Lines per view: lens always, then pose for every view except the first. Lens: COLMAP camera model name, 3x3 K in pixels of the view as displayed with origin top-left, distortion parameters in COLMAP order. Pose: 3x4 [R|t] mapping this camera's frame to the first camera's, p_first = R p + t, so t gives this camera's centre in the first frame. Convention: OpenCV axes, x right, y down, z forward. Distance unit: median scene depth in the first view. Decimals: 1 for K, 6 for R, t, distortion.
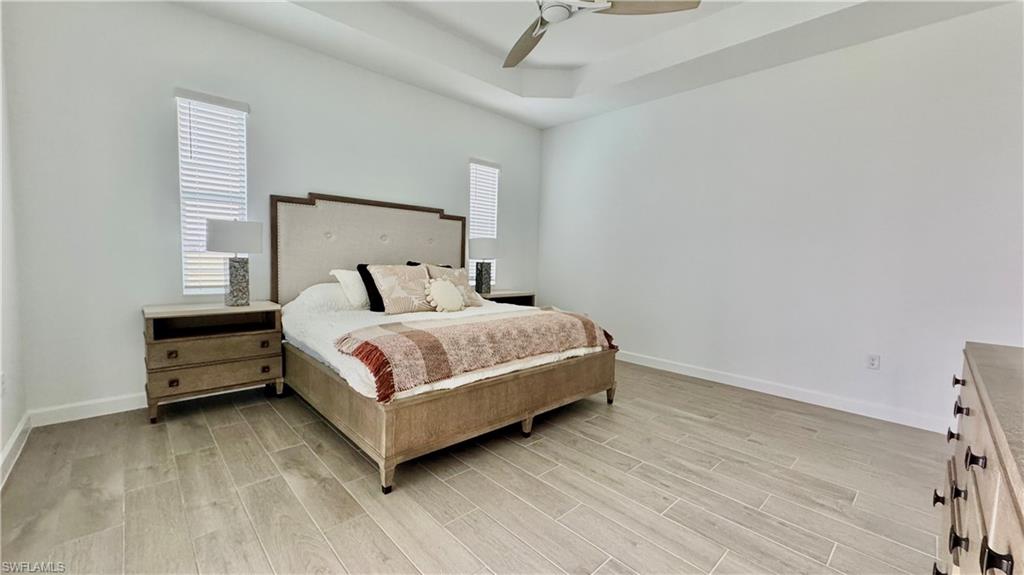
lens RADIAL K [[404.0, 0, 522.0], [0, 404.0, 289.2], [0, 0, 1]] dist [0.000612, -0.001438]
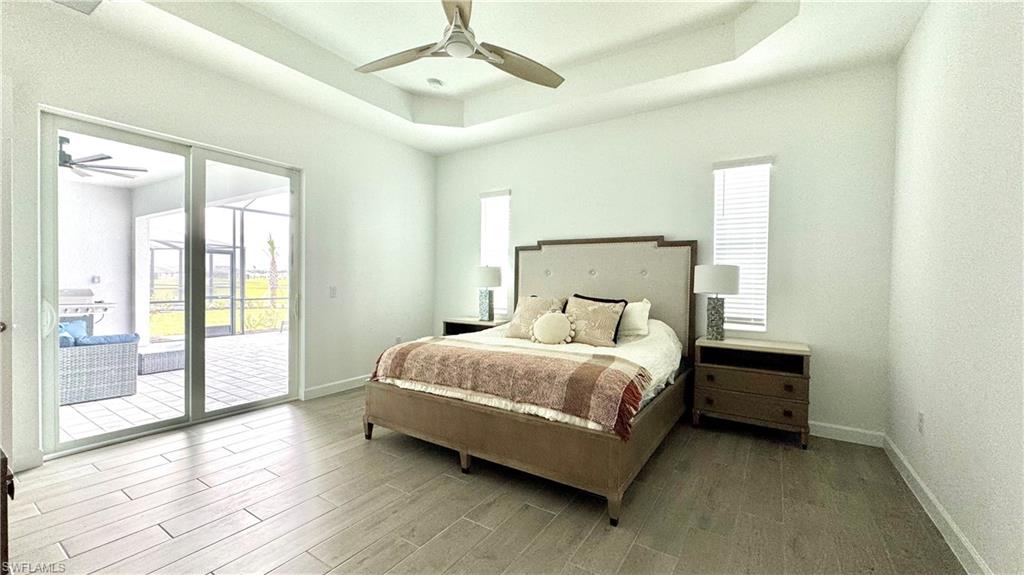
lens RADIAL K [[404.0, 0, 512.6], [0, 404.0, 287.5], [0, 0, 1]] dist [0.000612, -0.001438]
pose [[0.233757, -0.006446, -0.972274, 0.817360], [-0.083198, 0.996178, -0.026607, -0.051668], [0.968729, 0.087110, 0.232328, 0.698400]]
